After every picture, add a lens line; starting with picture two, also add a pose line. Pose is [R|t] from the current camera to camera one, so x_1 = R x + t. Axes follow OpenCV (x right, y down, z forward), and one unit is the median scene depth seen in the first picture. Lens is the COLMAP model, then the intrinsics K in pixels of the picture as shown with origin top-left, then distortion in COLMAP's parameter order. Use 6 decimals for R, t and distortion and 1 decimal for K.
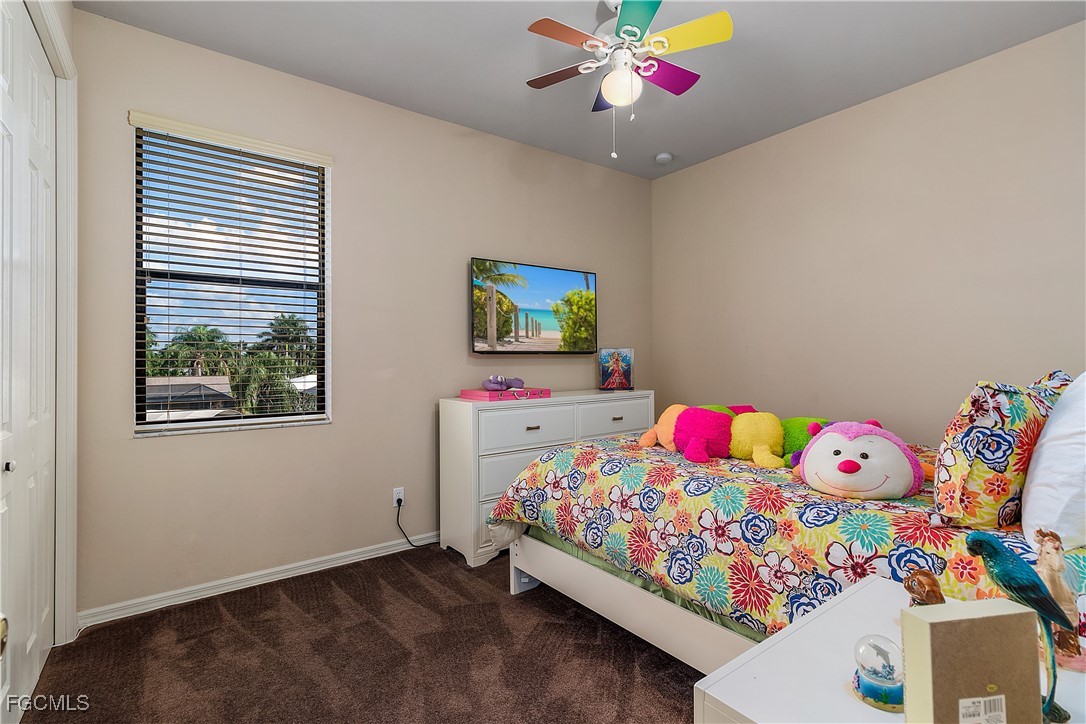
lens RADIAL K [[496.2, 0, 552.9], [0, 496.2, 365.1], [0, 0, 1]] dist [0.000392, 0.000008]
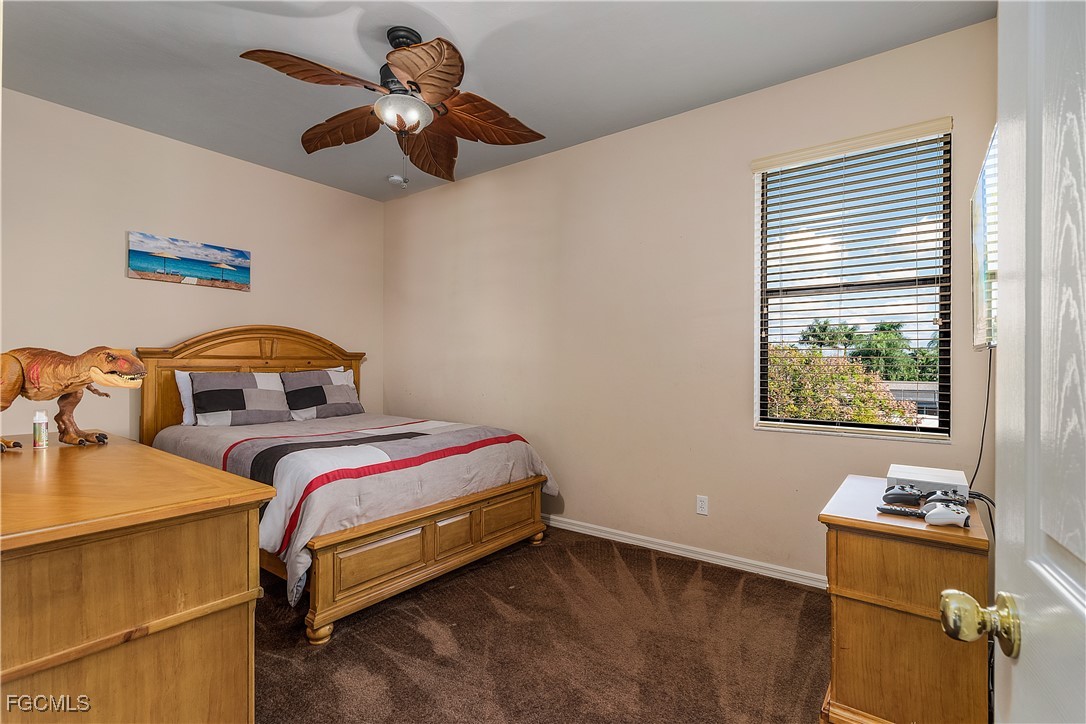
lens RADIAL K [[507.5, 0, 539.5], [0, 507.5, 363.2], [0, 0, 1]] dist [0.001090, -0.000611]
pose [[0.276813, 0.002925, -0.960919, 0.117377], [-0.019340, 0.999810, -0.002528, -0.001130], [0.960729, 0.019284, 0.276817, 0.084345]]
